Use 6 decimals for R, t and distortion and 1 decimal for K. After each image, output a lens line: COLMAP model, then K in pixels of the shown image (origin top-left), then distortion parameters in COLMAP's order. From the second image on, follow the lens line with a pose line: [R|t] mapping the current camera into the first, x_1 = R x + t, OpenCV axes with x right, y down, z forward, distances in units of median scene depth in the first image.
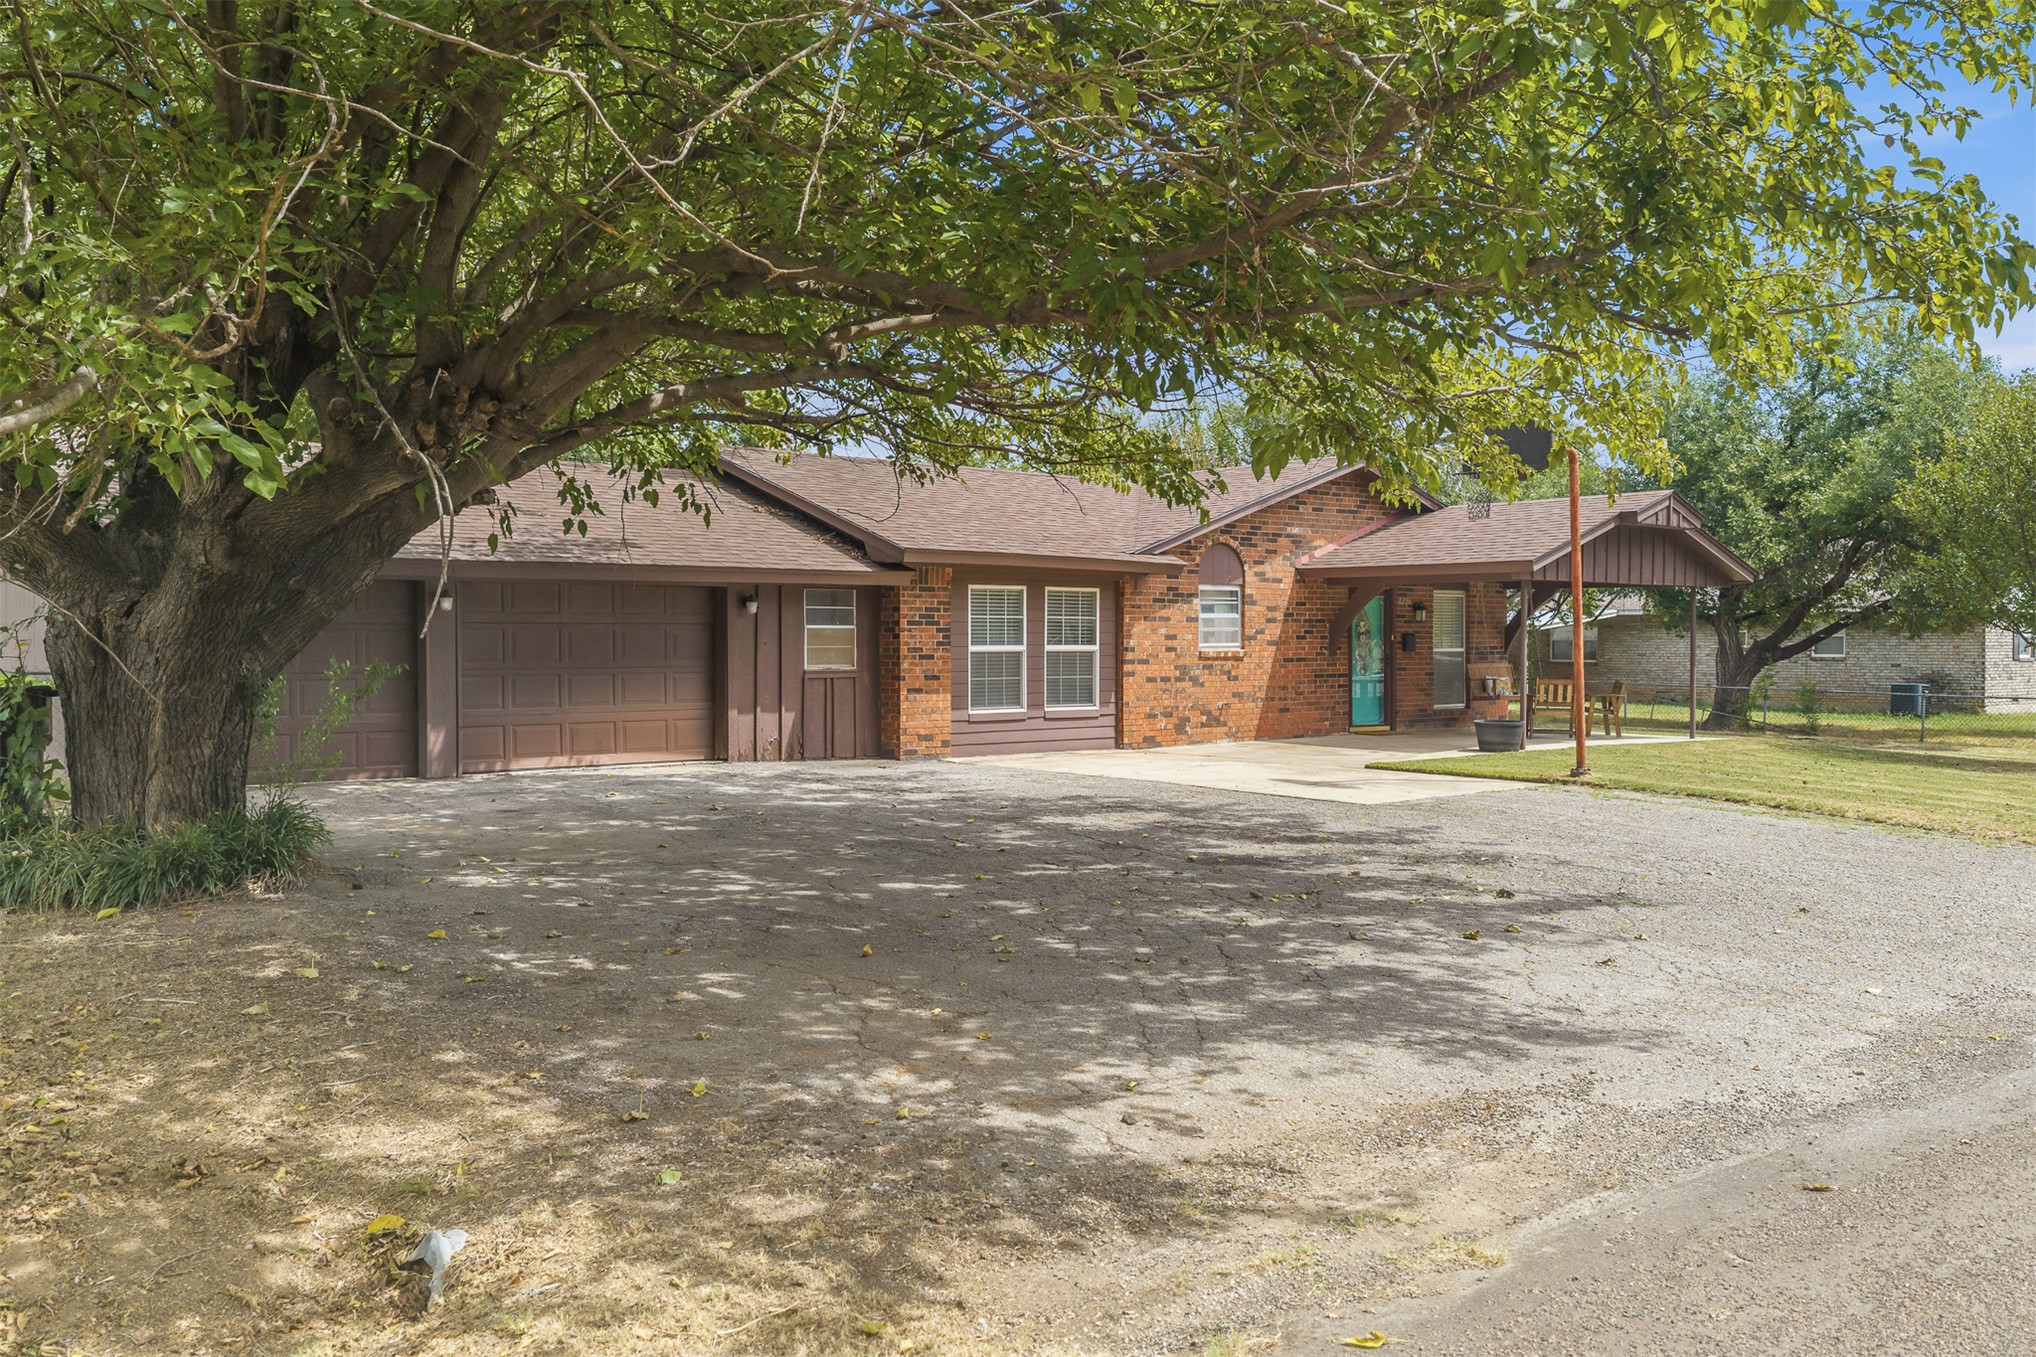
lens RADIAL K [[1730.9, 0, 1026.9], [0, 1730.9, 768.0], [0, 0, 1]] dist [0.013292, 0.001029]
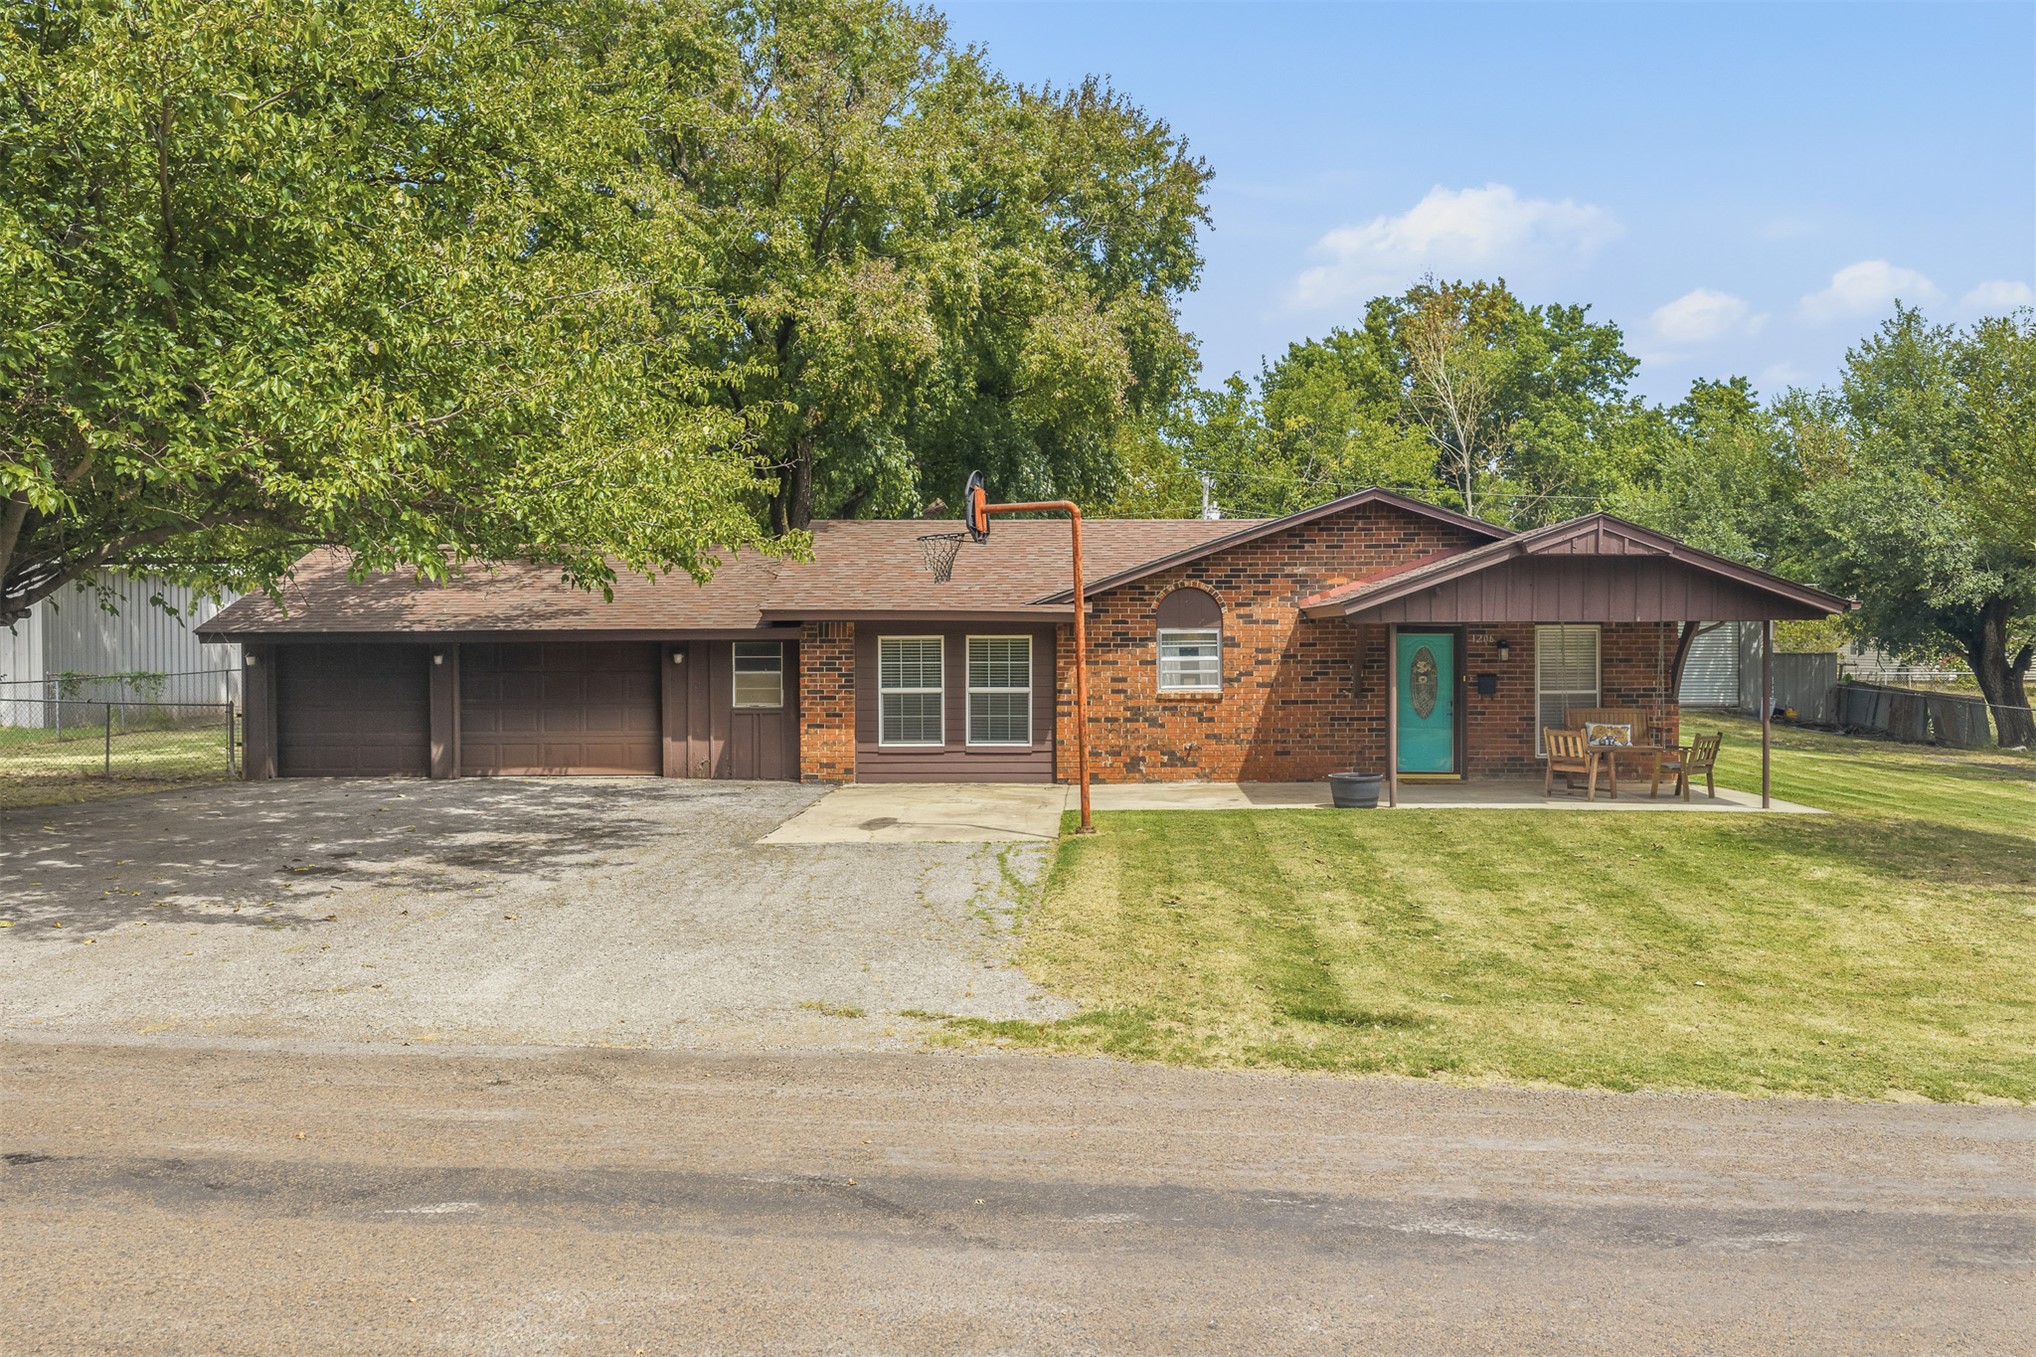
lens RADIAL K [[1696.3, 0, 1018.0], [0, 1696.3, 678.5], [0, 0, 1]] dist [0.057119, -0.145430]
pose [[0.735602, 0.009392, -0.677349, 0.737163], [-0.045371, 0.998342, -0.035431, -0.037216], [0.675893, 0.056795, 0.734809, 0.202999]]
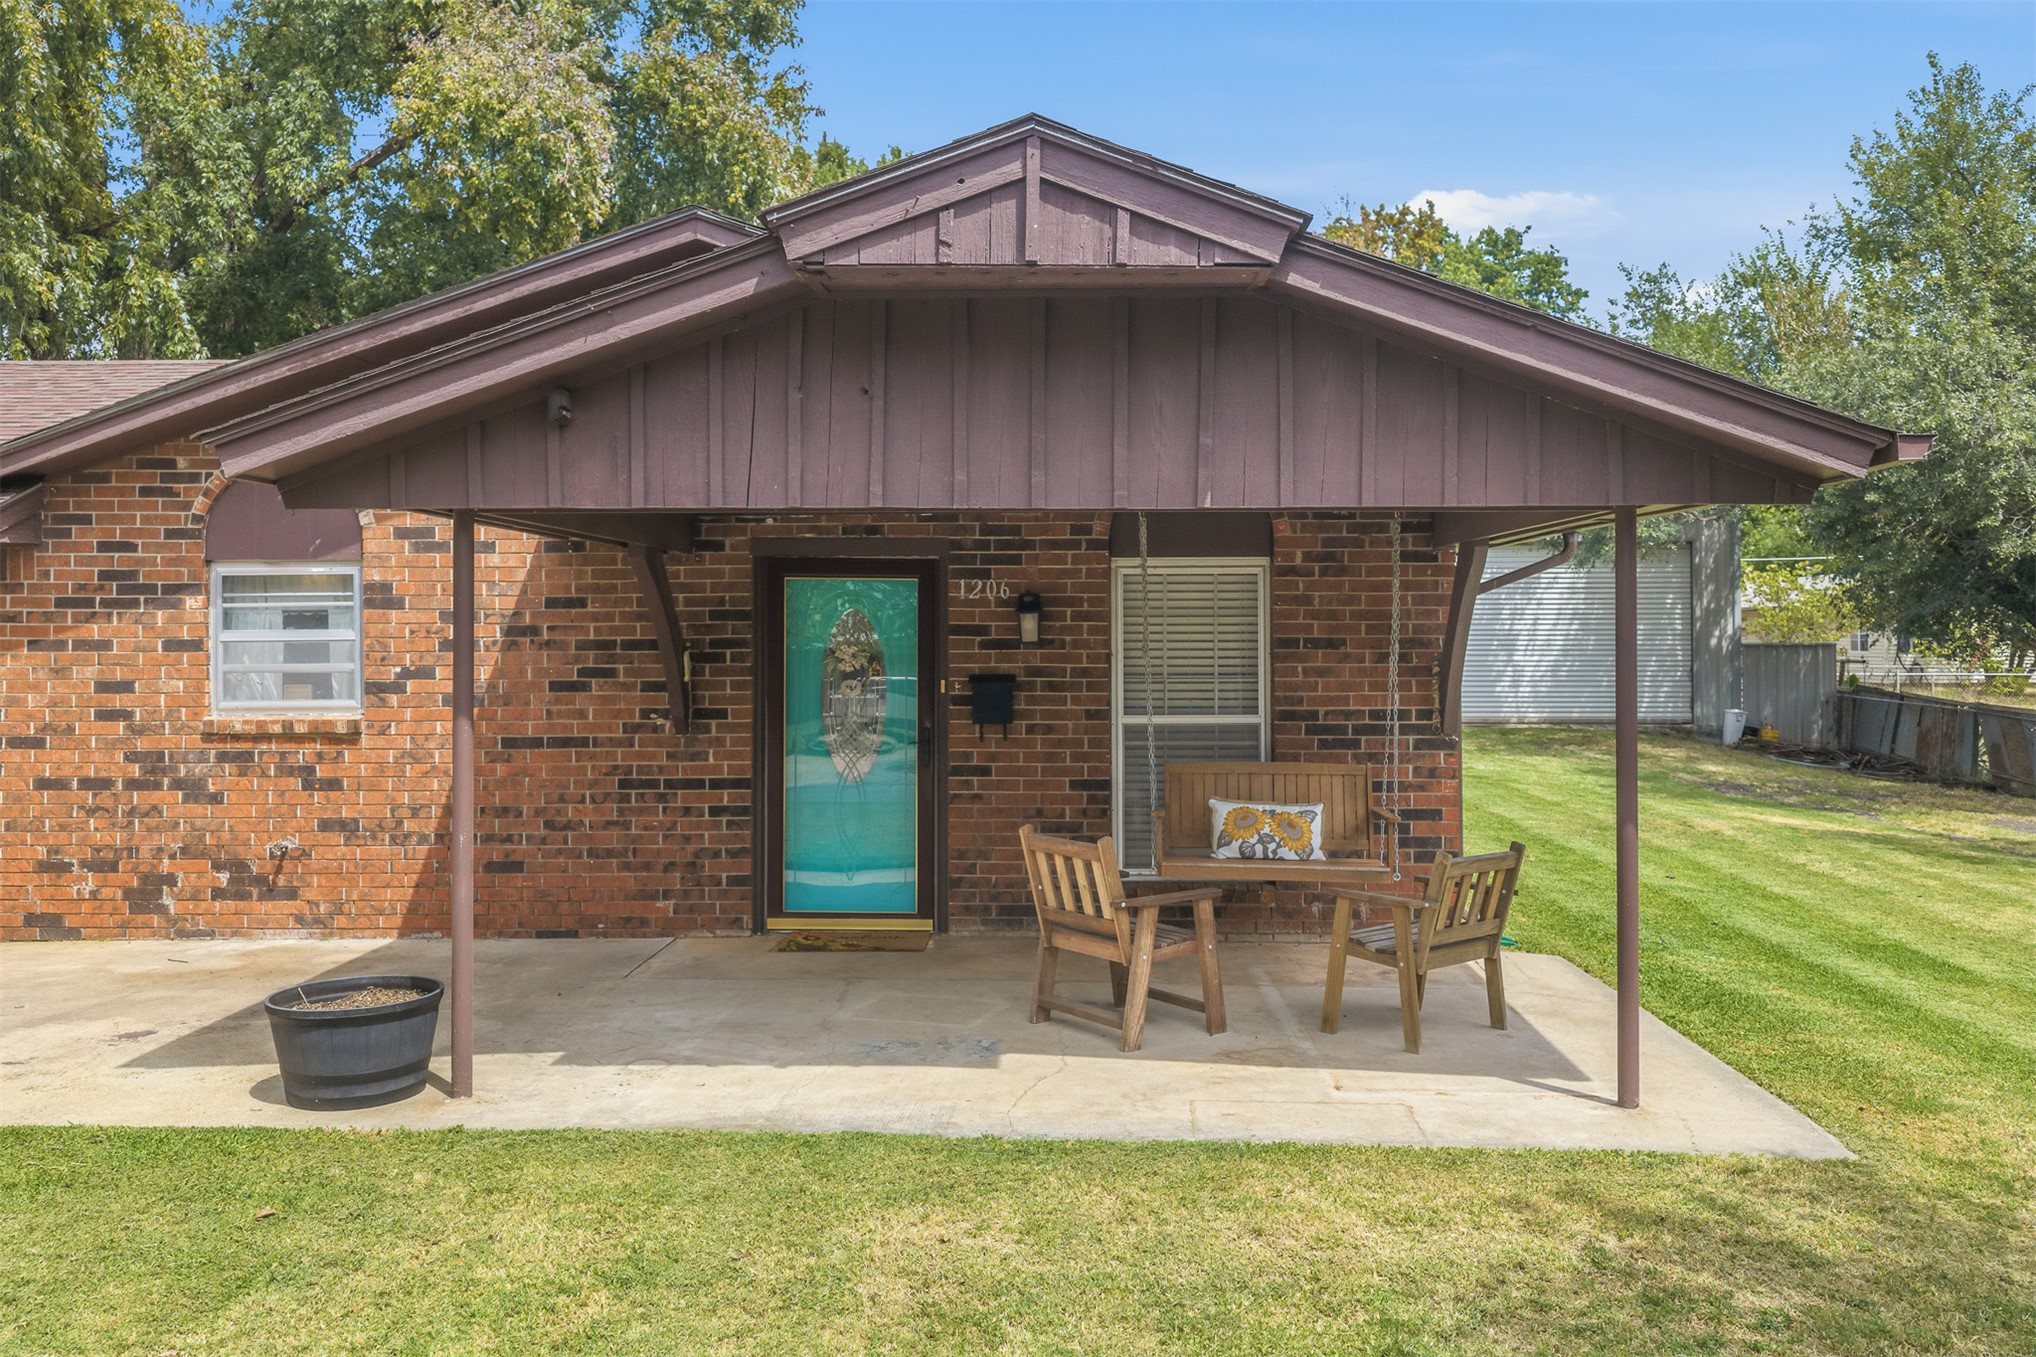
lens RADIAL K [[1708.6, 0, 1018.4], [0, 1708.6, 629.1], [0, 0, 1]] dist [0.007122, -0.012917]
pose [[0.737717, -0.007153, -0.675072, 0.540032], [-0.048321, 0.996820, -0.063367, -0.073930], [0.673378, 0.079367, 0.735026, 0.839099]]
